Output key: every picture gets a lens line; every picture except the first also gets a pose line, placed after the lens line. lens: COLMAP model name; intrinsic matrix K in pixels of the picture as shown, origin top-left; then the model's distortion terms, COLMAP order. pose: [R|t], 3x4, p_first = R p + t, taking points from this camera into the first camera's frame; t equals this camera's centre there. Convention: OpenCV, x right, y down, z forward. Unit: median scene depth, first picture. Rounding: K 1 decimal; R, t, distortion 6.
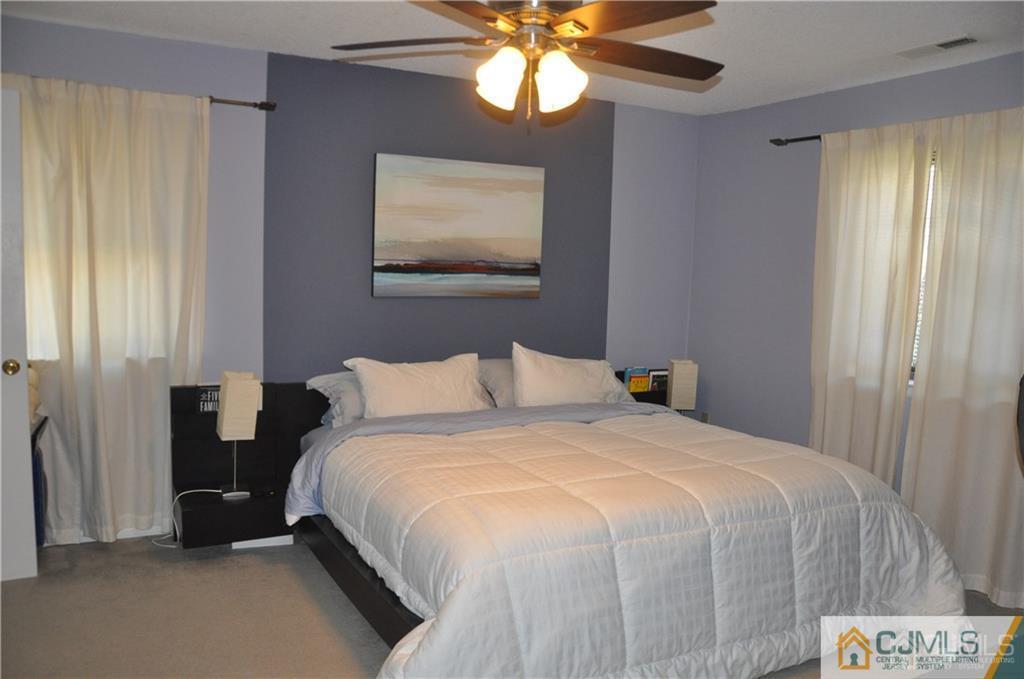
lens RADIAL K [[818.7, 0, 508.0], [0, 818.7, 346.8], [0, 0, 1]] dist [-0.150991, 0.119497]
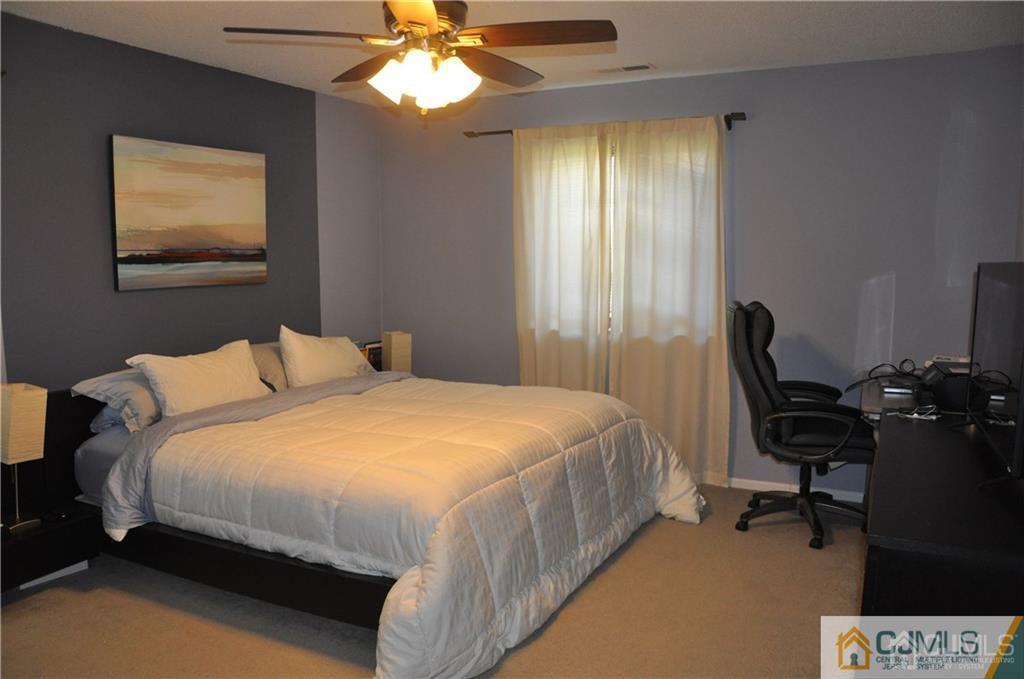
lens RADIAL K [[818.7, 0, 513.0], [0, 818.7, 342.8], [0, 0, 1]] dist [-0.150991, 0.119497]
pose [[0.824923, -0.096067, 0.557022, -0.320118], [0.087241, 0.995282, 0.042453, -0.001670], [-0.558472, 0.013575, 0.829412, 0.000620]]
